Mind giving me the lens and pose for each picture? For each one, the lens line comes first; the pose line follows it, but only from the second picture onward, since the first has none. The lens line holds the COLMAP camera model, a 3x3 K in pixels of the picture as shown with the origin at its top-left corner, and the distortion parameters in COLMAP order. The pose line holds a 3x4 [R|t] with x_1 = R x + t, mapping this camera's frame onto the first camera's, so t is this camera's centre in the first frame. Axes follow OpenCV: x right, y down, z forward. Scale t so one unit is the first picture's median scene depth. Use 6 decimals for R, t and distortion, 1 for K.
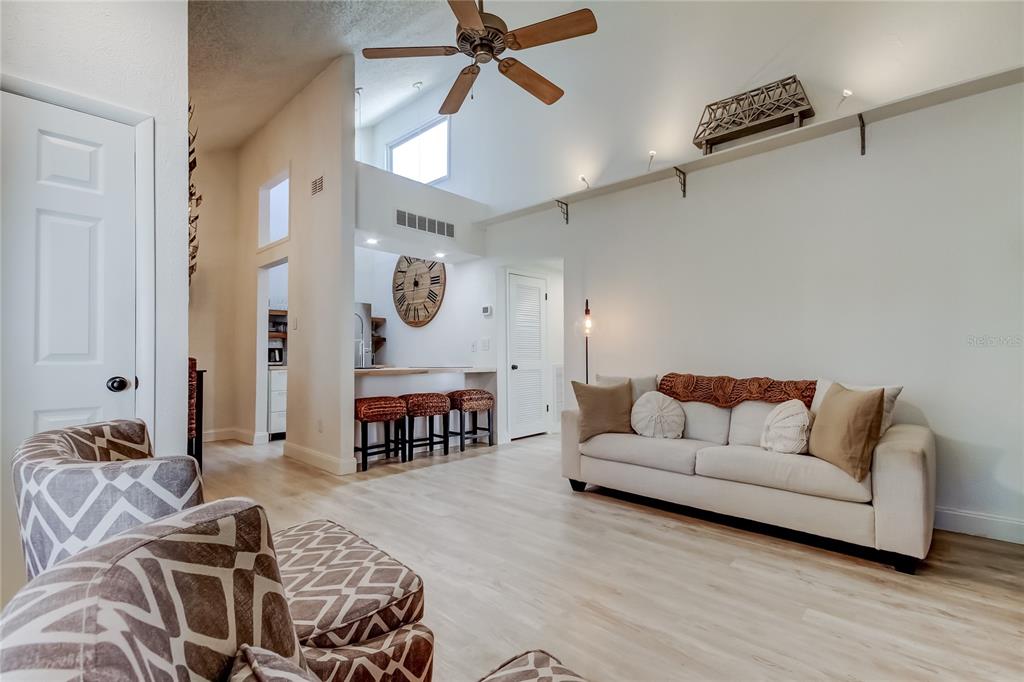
lens RADIAL K [[458.1, 0, 521.4], [0, 458.1, 344.8], [0, 0, 1]] dist [0.016491, -0.000134]
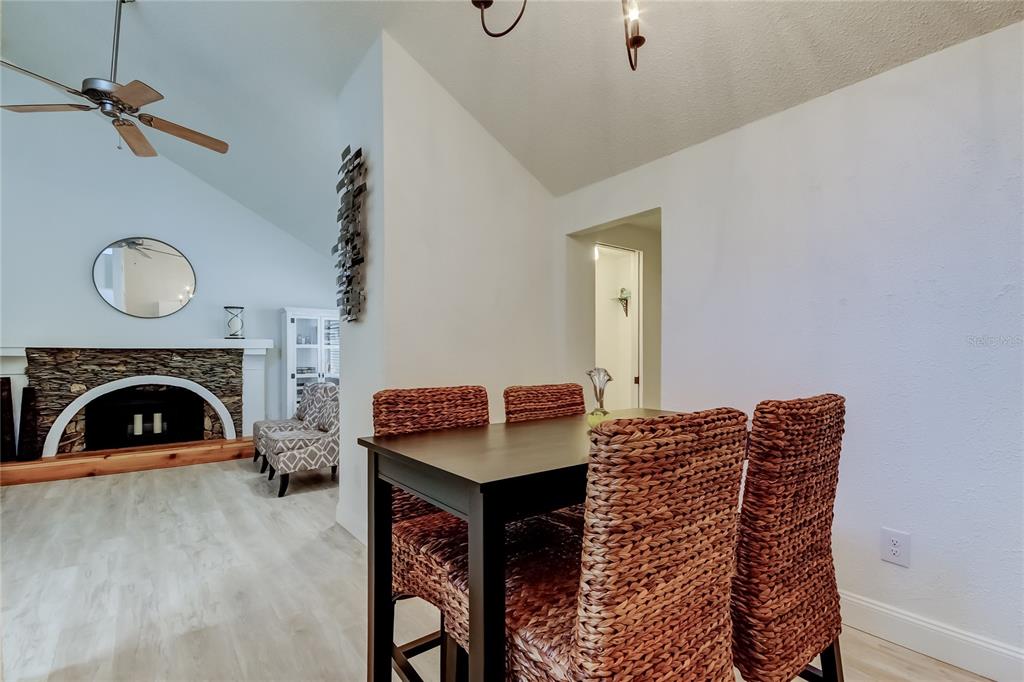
lens RADIAL K [[477.7, 0, 530.2], [0, 477.7, 354.1], [0, 0, 1]] dist [0.021506, -0.010859]
pose [[-0.985975, 0.000981, 0.166891, -1.042687], [-0.003892, 0.999576, -0.028871, 0.003760], [-0.166848, -0.029116, -0.985553, 1.595563]]
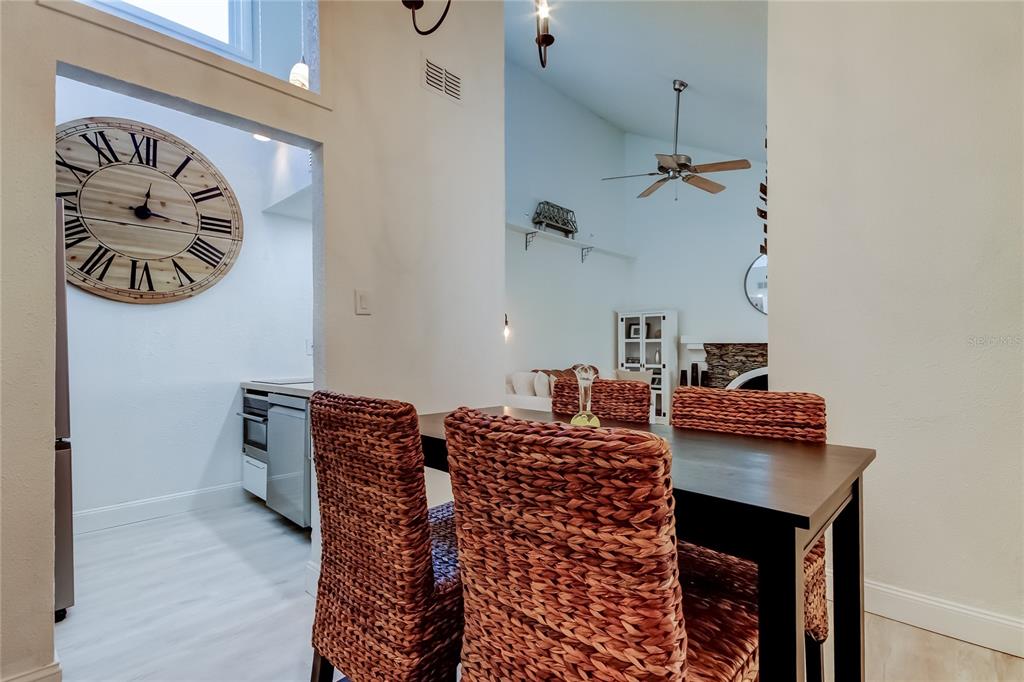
lens RADIAL K [[477.7, 0, 516.9], [0, 477.7, 346.3], [0, 0, 1]] dist [0.021506, -0.010859]
pose [[0.037999, 0.004500, 0.999268, -1.422478], [-0.028737, 0.999581, -0.003409, -0.007559], [-0.998865, -0.028586, 0.038112, 1.172813]]
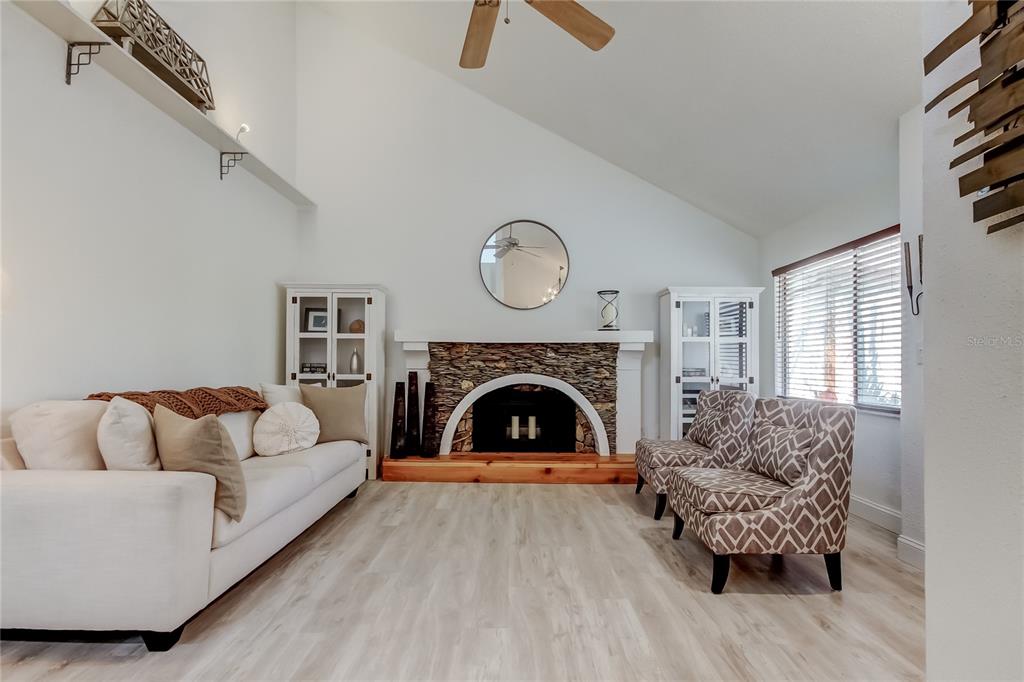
lens RADIAL K [[477.7, 0, 506.1], [0, 477.7, 351.8], [0, 0, 1]] dist [0.021506, -0.010859]
pose [[-0.655357, 0.007473, 0.755282, -0.547881], [-0.027603, 0.999046, -0.033837, 0.018456], [-0.754815, -0.043024, -0.654525, 1.188618]]
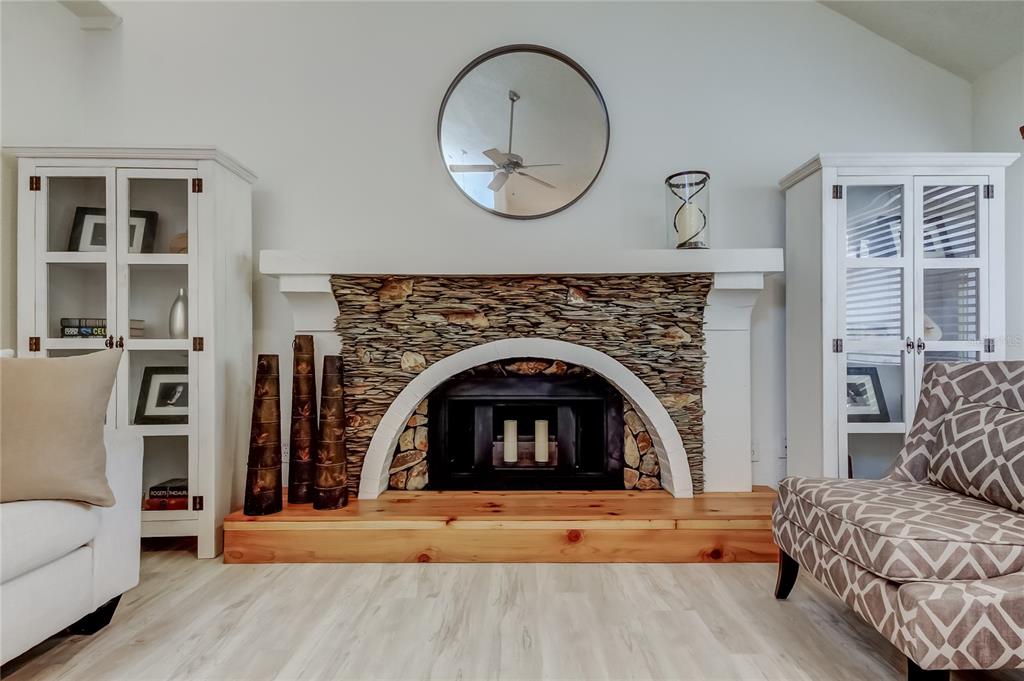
lens RADIAL K [[477.7, 0, 526.5], [0, 477.7, 356.7], [0, 0, 1]] dist [0.021506, -0.010859]
pose [[-0.670201, -0.002795, 0.742175, -0.061540], [-0.019775, 0.999705, -0.014093, 0.070989], [-0.741916, -0.024122, -0.670058, 0.708682]]
